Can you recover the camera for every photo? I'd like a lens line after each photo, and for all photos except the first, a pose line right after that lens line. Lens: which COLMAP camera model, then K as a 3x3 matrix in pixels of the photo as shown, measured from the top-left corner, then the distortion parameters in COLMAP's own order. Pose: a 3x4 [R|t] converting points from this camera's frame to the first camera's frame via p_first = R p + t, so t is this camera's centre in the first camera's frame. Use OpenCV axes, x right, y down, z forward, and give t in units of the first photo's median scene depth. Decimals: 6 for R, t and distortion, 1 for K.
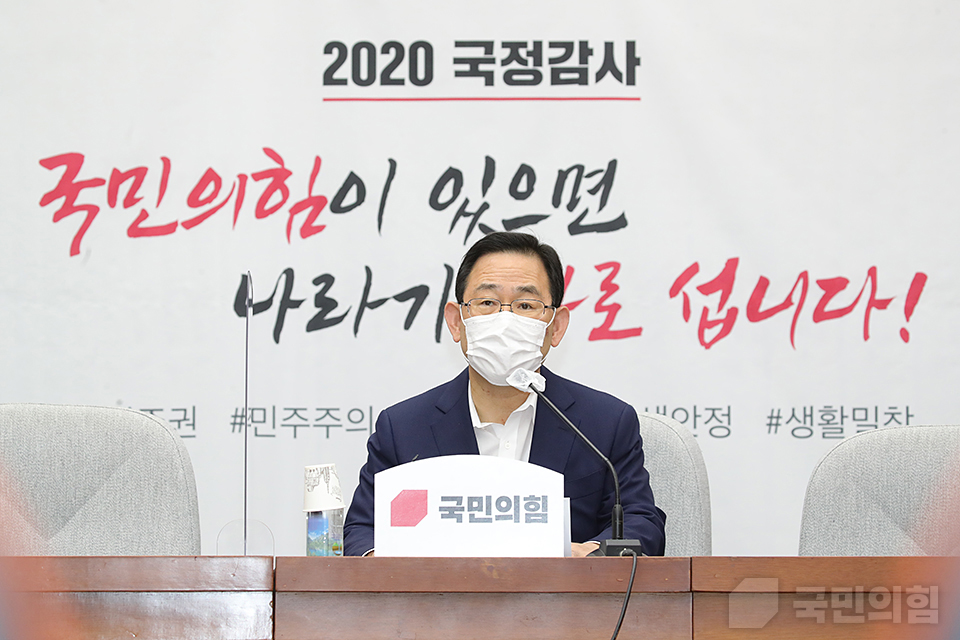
lens RADIAL K [[3765.9, 0, 480.0], [0, 3765.9, 320.0], [0, 0, 1]] dist [0.051794, 1.059824]
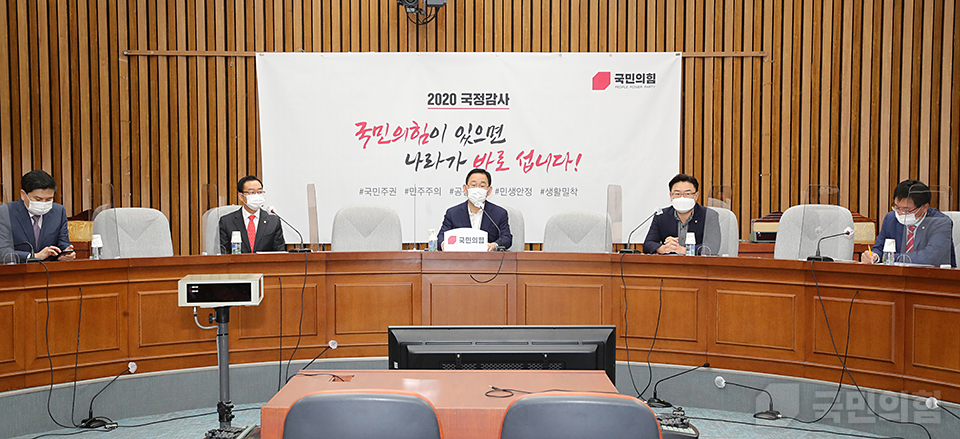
lens RADIAL K [[1258.4, 0, 480.0], [0, 1258.4, 219.5], [0, 0, 1]] dist [0.187011, 0.002211]
pose [[0.999928, 0.002265, 0.011815, -0.002884], [-0.003642, 0.993021, 0.117879, -0.098674], [-0.011465, -0.117913, 0.992958, -0.310401]]
